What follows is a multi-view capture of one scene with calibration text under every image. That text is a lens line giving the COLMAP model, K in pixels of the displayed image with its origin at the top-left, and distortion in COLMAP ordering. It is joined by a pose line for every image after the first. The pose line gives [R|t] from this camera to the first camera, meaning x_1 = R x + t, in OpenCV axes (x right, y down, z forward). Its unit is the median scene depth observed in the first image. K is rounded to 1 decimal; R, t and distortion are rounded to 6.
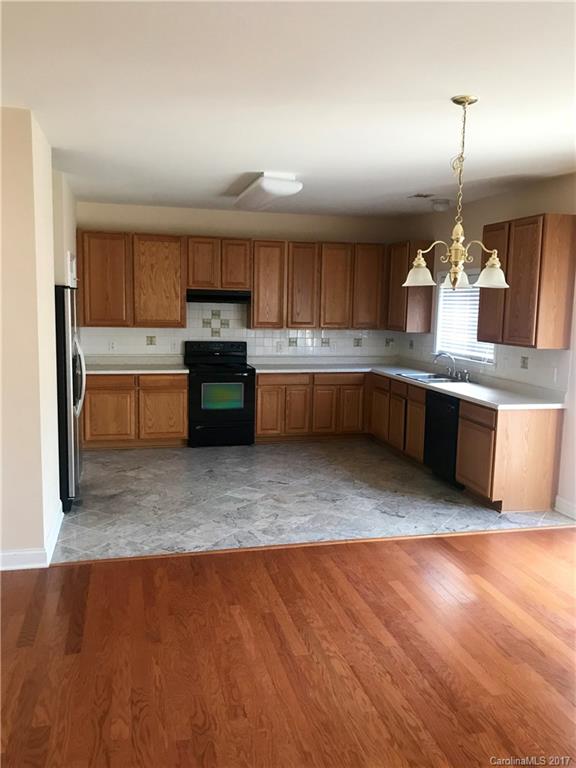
lens RADIAL K [[626.5, 0, 287.8], [0, 626.5, 383.1], [0, 0, 1]] dist [-0.000717, -0.002808]
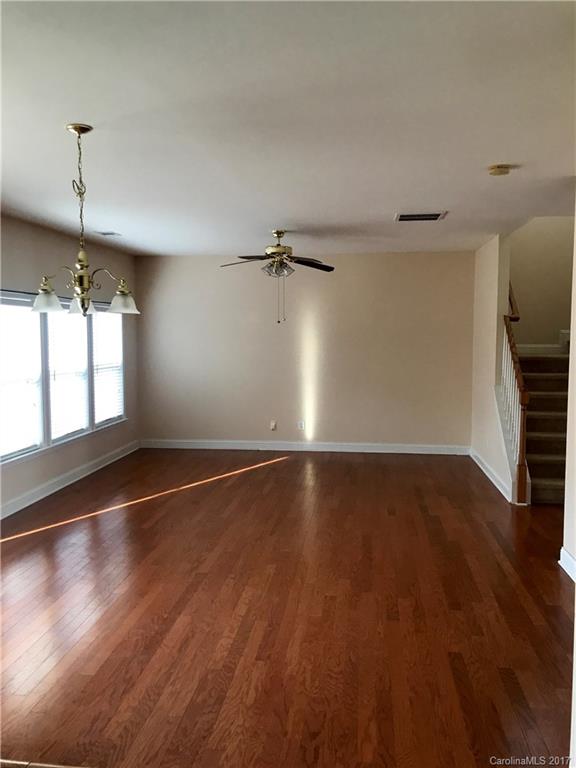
lens RADIAL K [[626.5, 0, 287.7], [0, 626.5, 384.0], [0, 0, 1]] dist [-0.000717, -0.002808]
pose [[-0.928923, -0.053247, 0.366424, -0.421609], [0.026726, 0.977383, 0.209781, -0.255037], [-0.369307, 0.204664, -0.906490, 1.886209]]
